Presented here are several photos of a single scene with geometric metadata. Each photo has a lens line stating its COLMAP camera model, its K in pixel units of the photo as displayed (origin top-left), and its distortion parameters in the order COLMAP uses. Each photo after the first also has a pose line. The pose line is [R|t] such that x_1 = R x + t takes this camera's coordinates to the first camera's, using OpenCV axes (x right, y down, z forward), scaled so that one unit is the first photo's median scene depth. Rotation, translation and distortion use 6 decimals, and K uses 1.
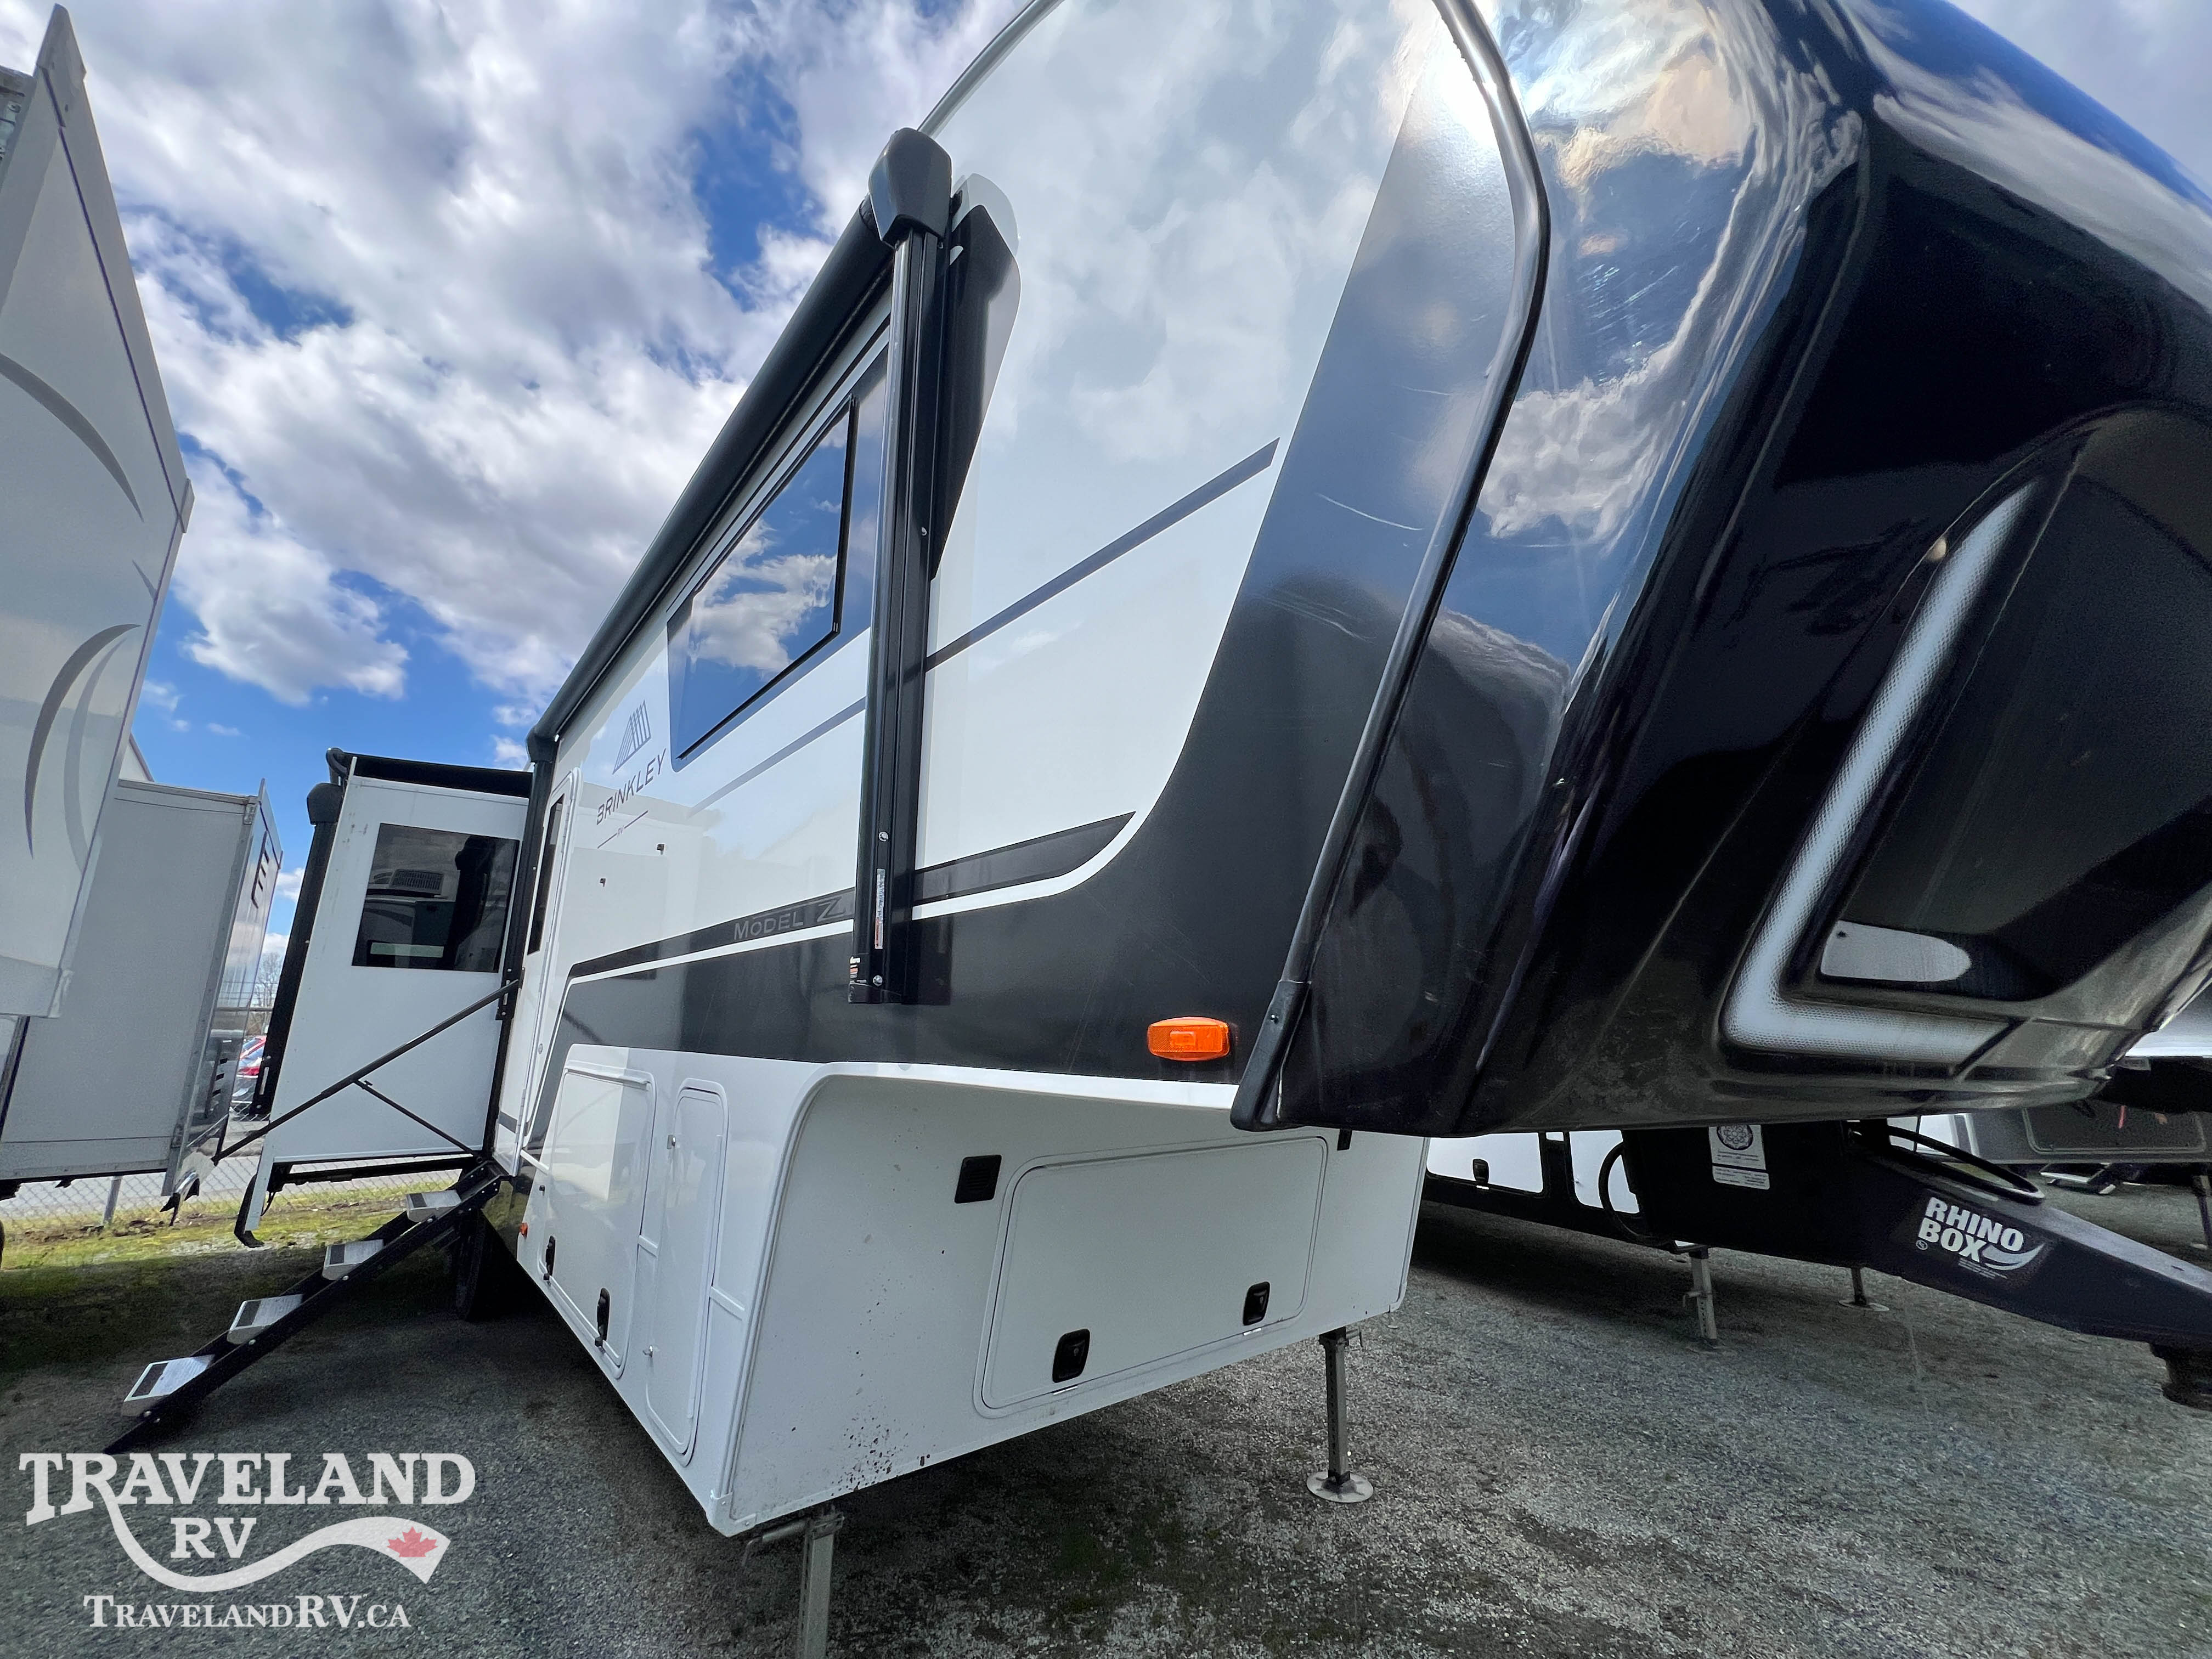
lens RADIAL K [[885.0, 0, 1106.0], [0, 885.0, 829.5], [0, 0, 1]] dist [-0.001254, 0.000150]
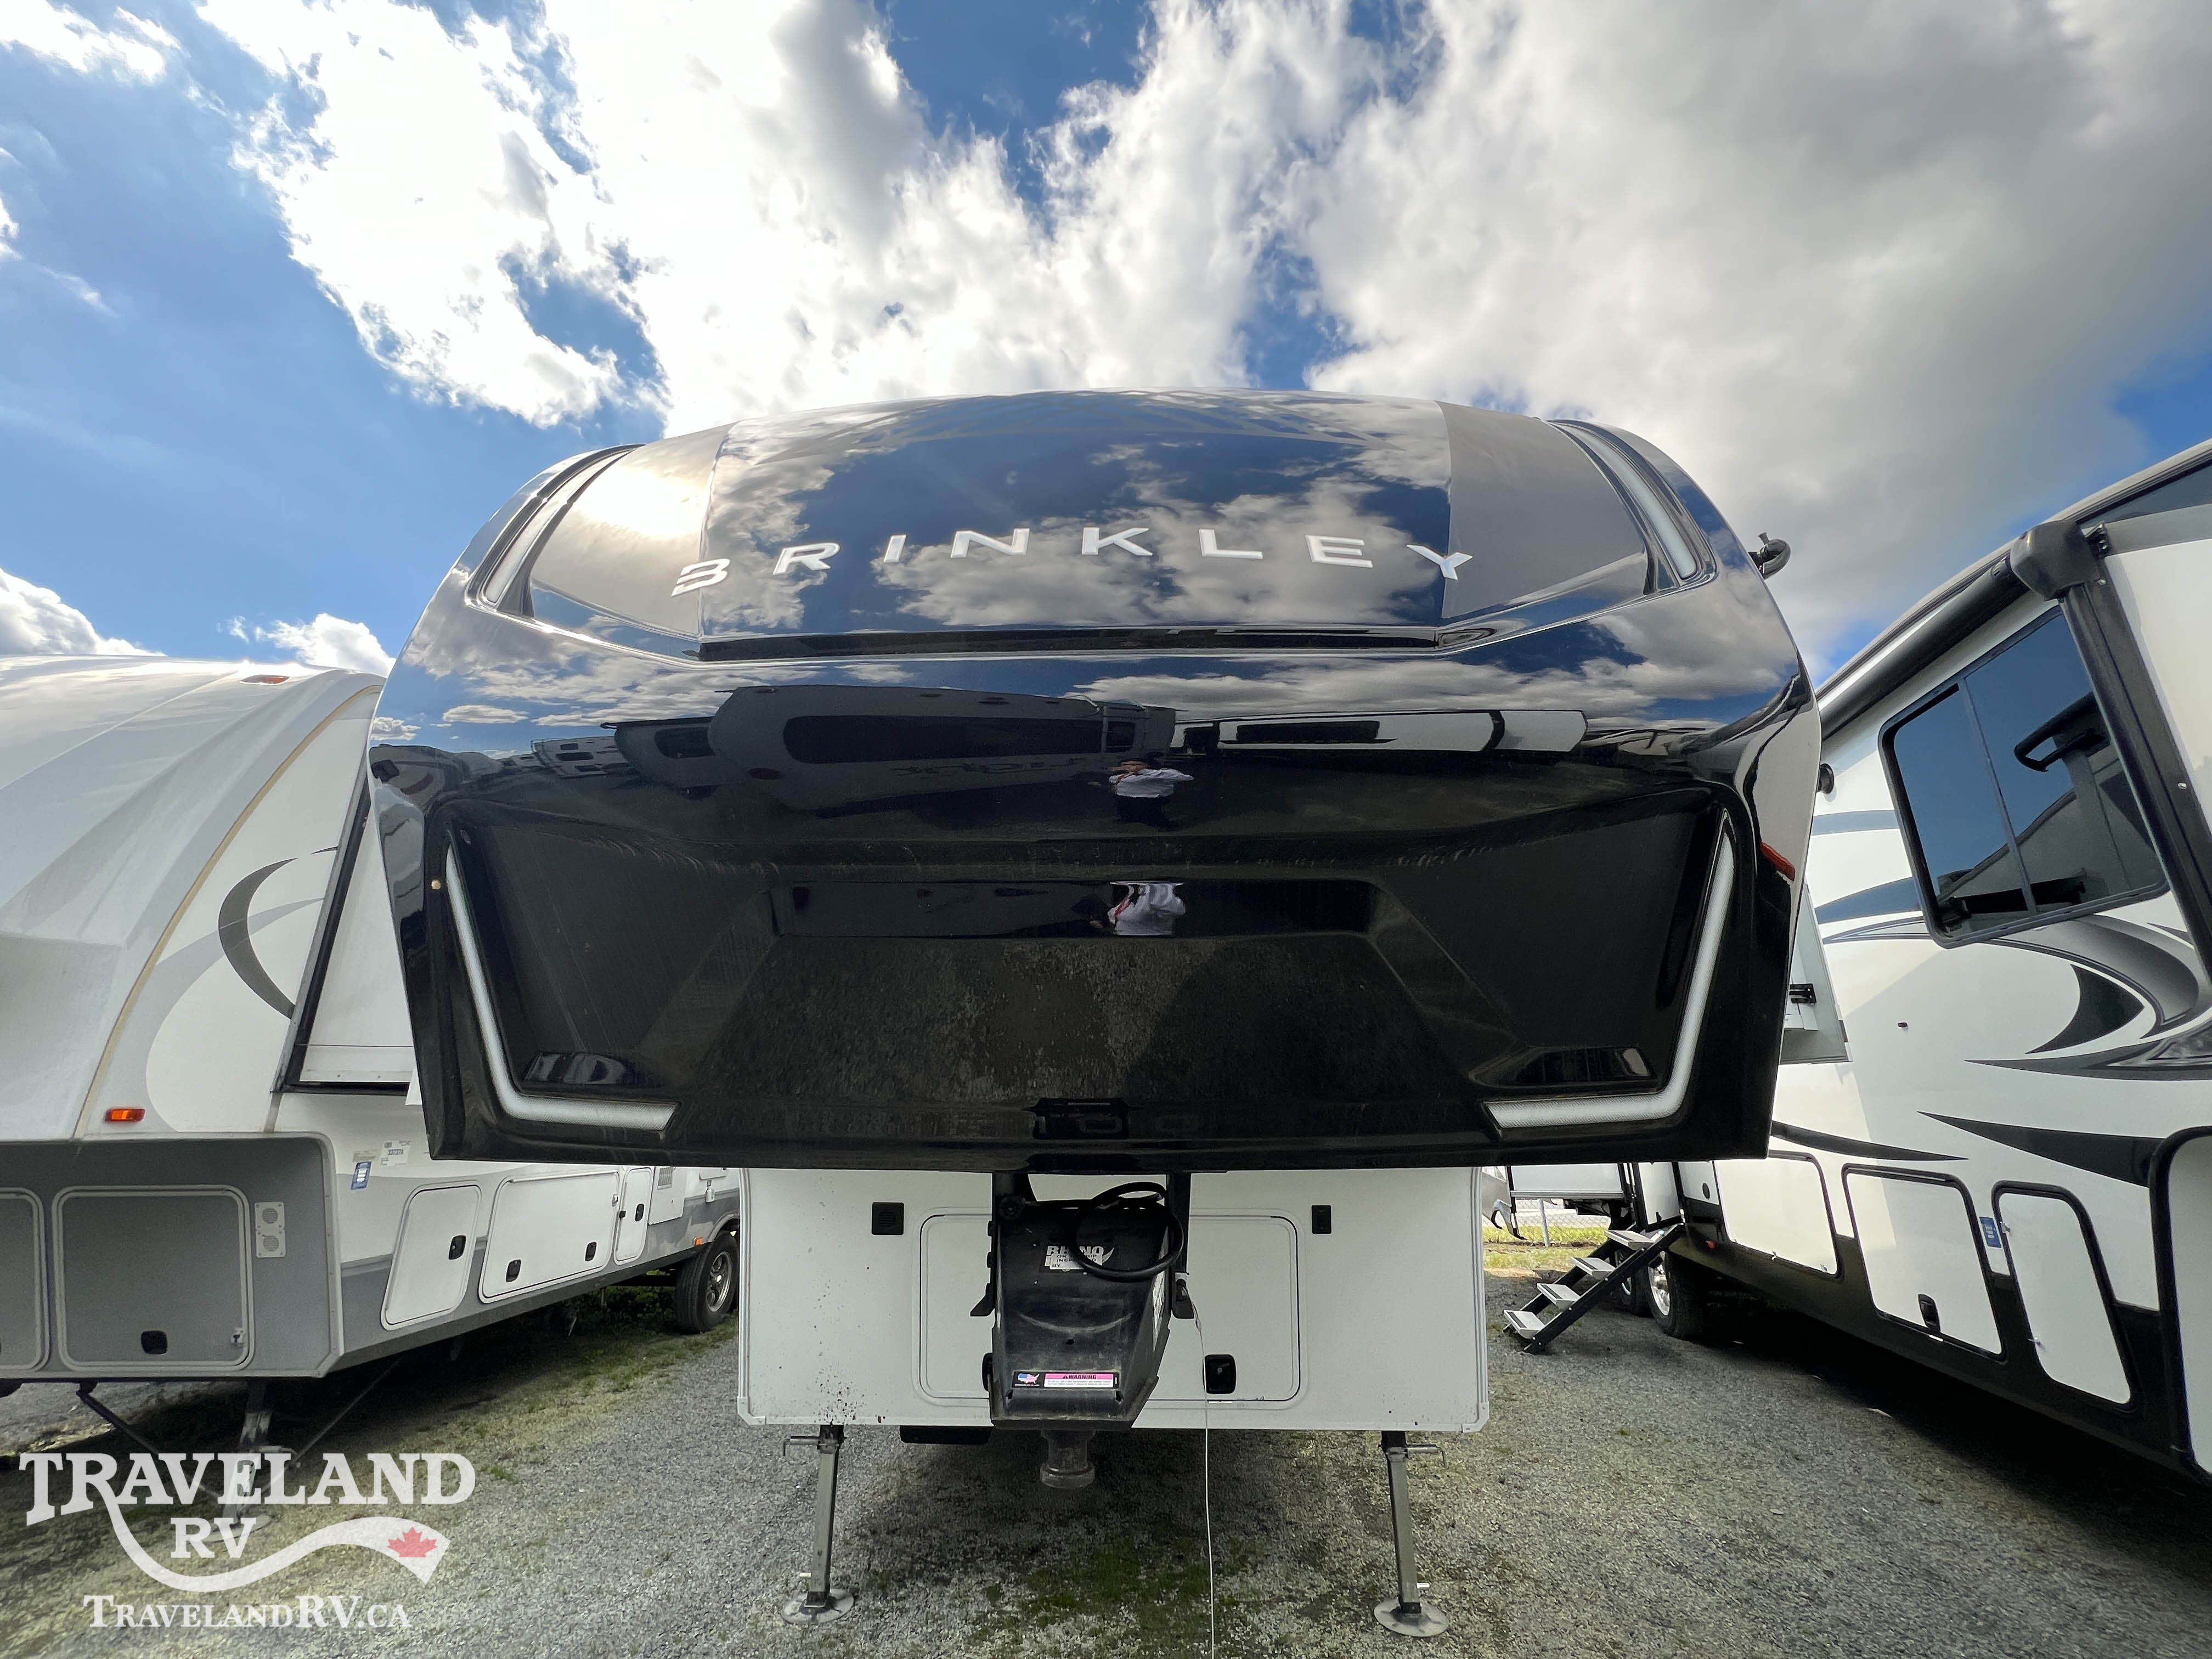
lens RADIAL K [[885.0, 0, 1106.0], [0, 885.0, 829.5], [0, 0, 1]] dist [-0.001254, 0.000150]
pose [[0.745352, -0.210679, -0.632506, 0.786157], [0.155034, 0.977519, -0.142904, 0.026582], [0.648393, 0.008454, 0.761258, 0.091174]]
